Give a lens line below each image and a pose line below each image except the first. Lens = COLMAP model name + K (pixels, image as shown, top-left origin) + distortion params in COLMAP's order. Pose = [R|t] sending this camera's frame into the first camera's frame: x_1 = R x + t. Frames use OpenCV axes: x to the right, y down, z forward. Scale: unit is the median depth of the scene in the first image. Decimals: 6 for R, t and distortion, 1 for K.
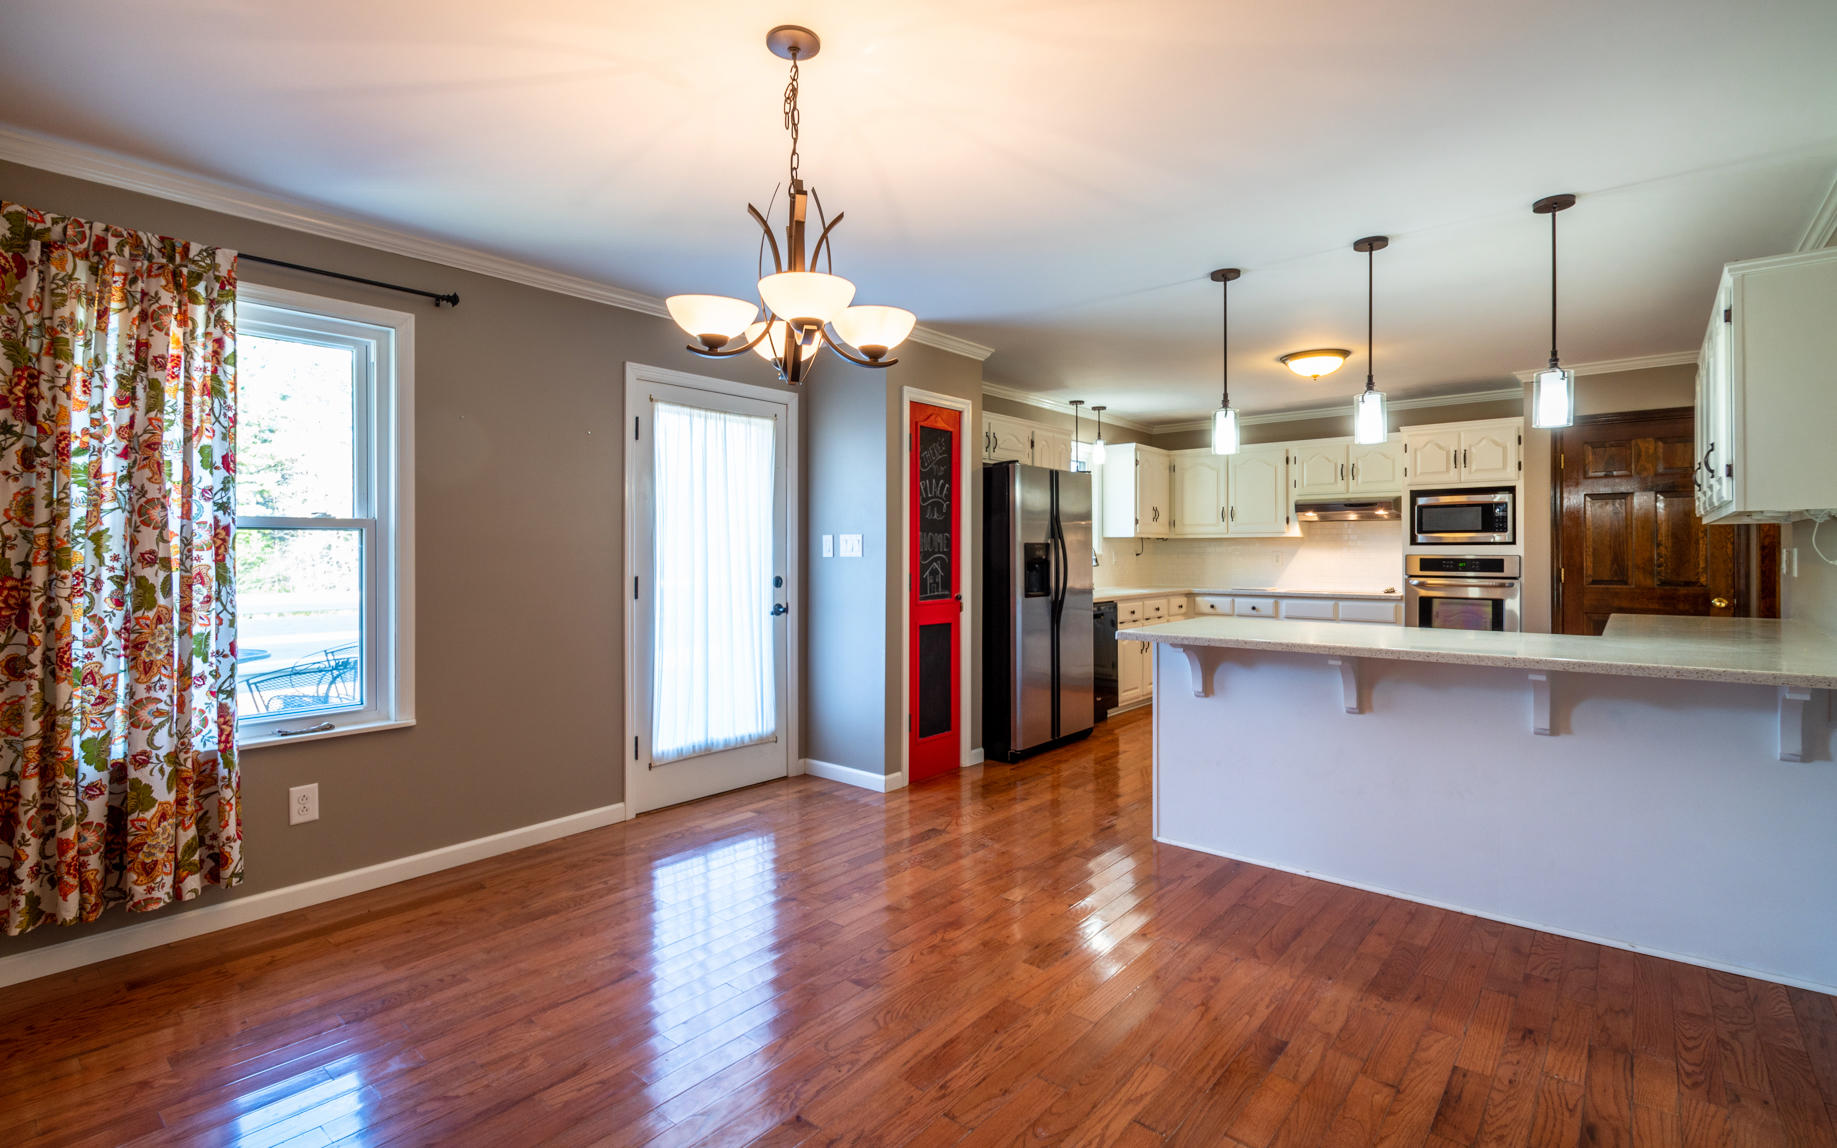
lens RADIAL K [[861.3, 0, 886.9], [0, 861.3, 551.8], [0, 0, 1]] dist [-0.003618, -0.002654]
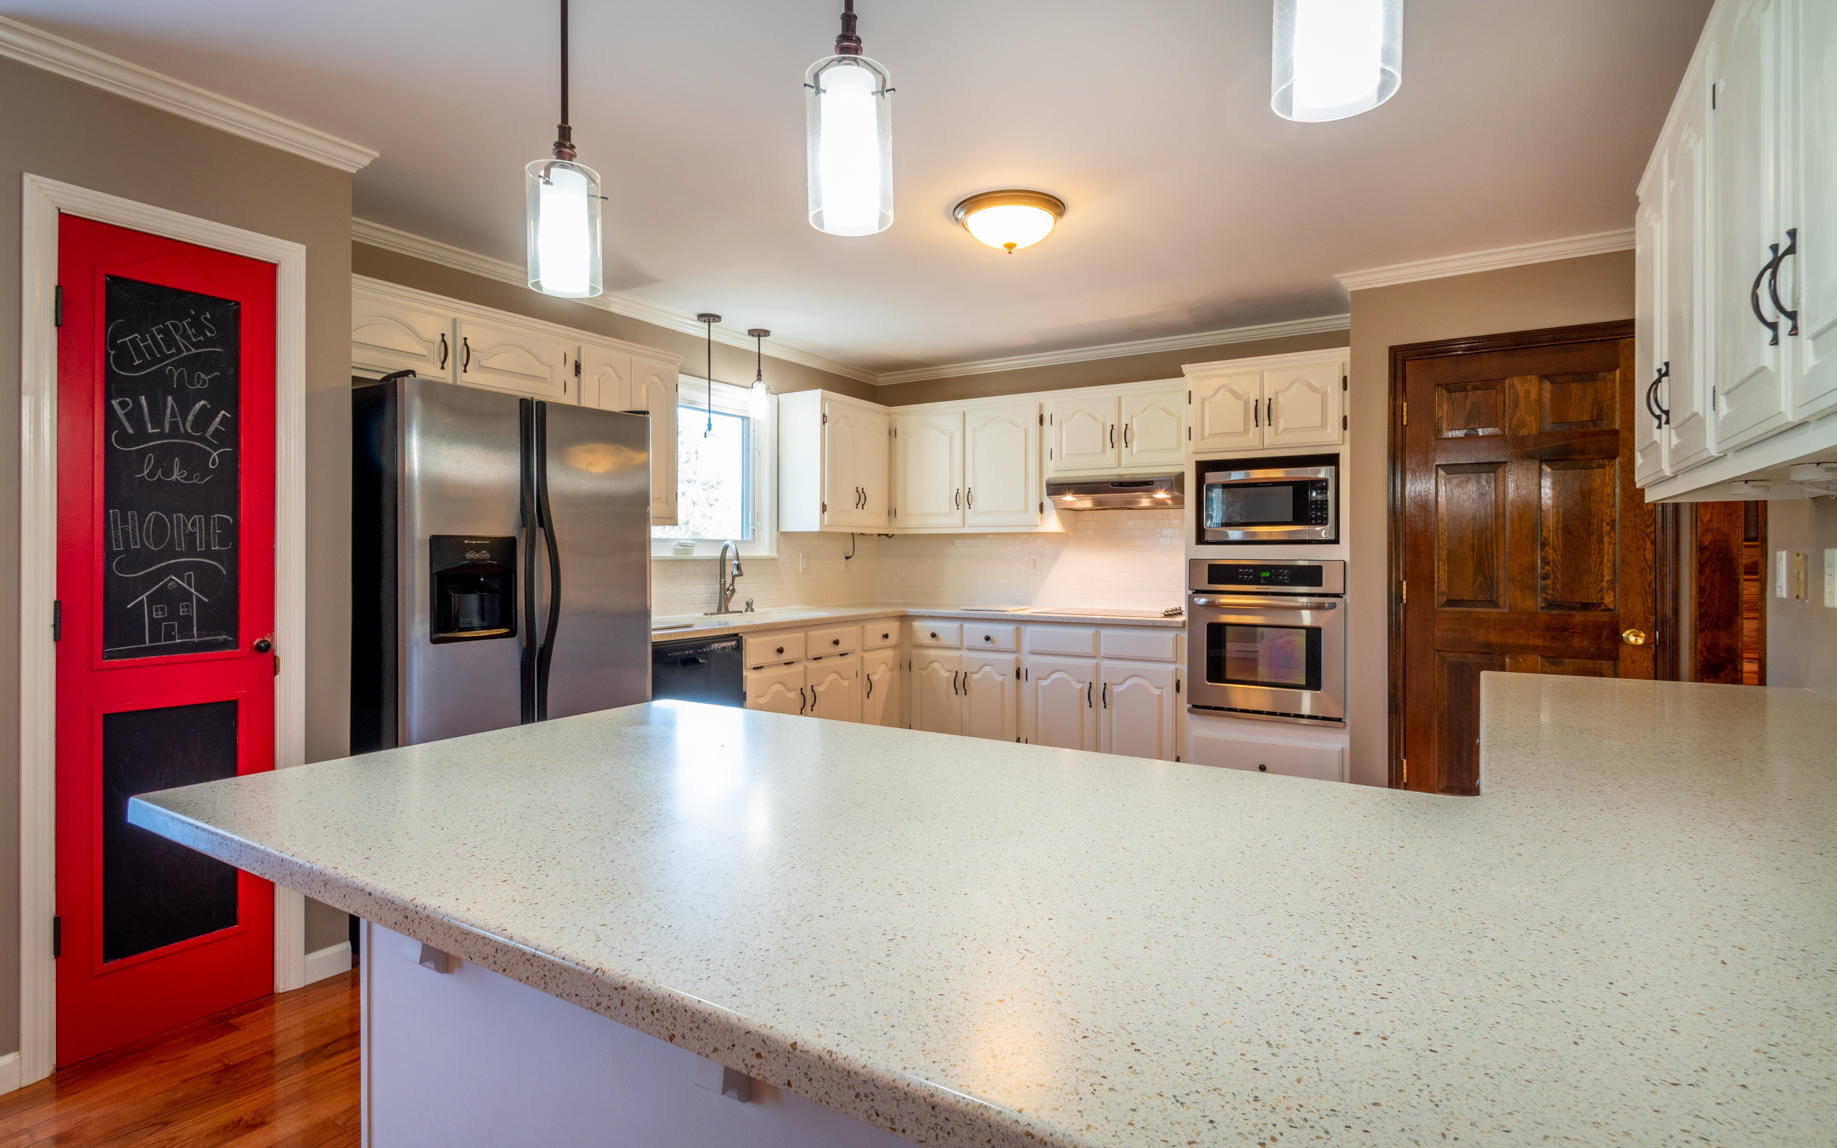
lens RADIAL K [[861.3, 0, 920.8], [0, 861.3, 556.3], [0, 0, 1]] dist [-0.003618, -0.002654]
pose [[0.990262, 0.001675, 0.139208, 0.332629], [-0.002093, 0.999994, 0.002851, -0.000152], [-0.139202, -0.003115, 0.990259, 0.405901]]
